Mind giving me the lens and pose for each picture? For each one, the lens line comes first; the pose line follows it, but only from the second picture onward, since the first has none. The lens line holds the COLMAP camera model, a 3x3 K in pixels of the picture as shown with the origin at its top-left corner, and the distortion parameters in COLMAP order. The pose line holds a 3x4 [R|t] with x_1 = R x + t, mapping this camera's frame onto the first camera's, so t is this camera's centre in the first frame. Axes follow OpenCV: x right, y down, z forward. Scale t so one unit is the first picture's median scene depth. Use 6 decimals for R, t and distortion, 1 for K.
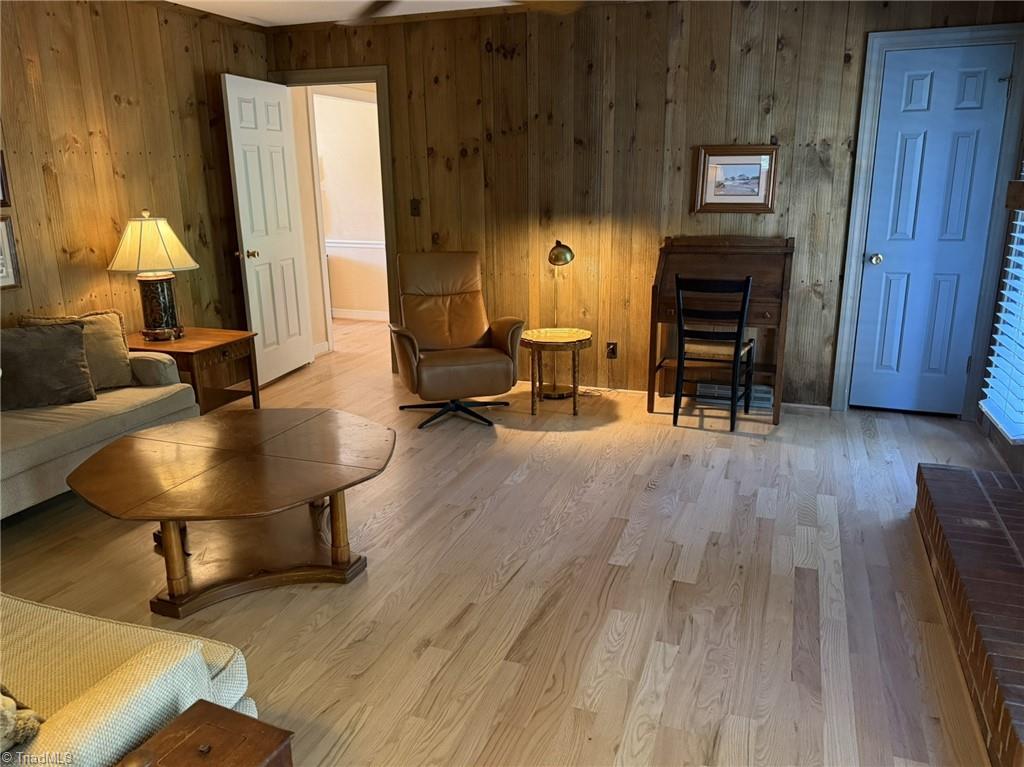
lens RADIAL K [[735.0, 0, 539.2], [0, 735.0, 399.5], [0, 0, 1]] dist [0.019442, -0.056769]
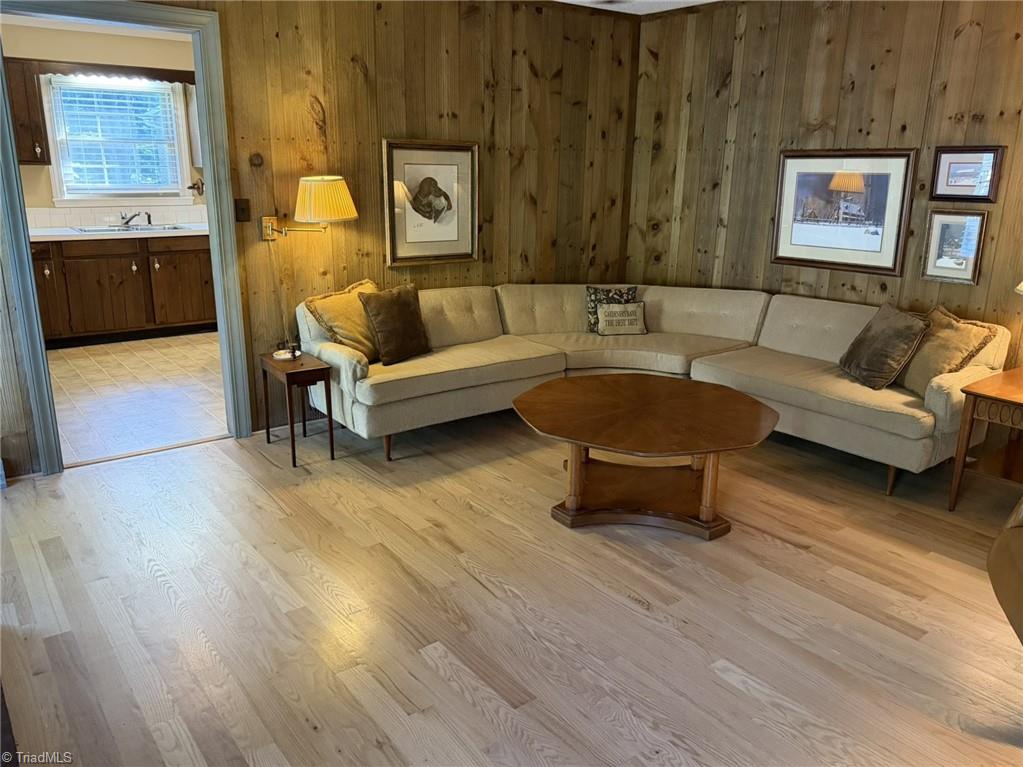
lens RADIAL K [[800.9, 0, 518.1], [0, 800.9, 395.7], [0, 0, 1]] dist [0.019325, -0.041775]
pose [[-0.570305, 0.225014, -0.790013, 0.477842], [-0.244165, 0.871844, 0.424583, -0.291462], [0.784306, 0.435036, -0.442276, 0.932014]]
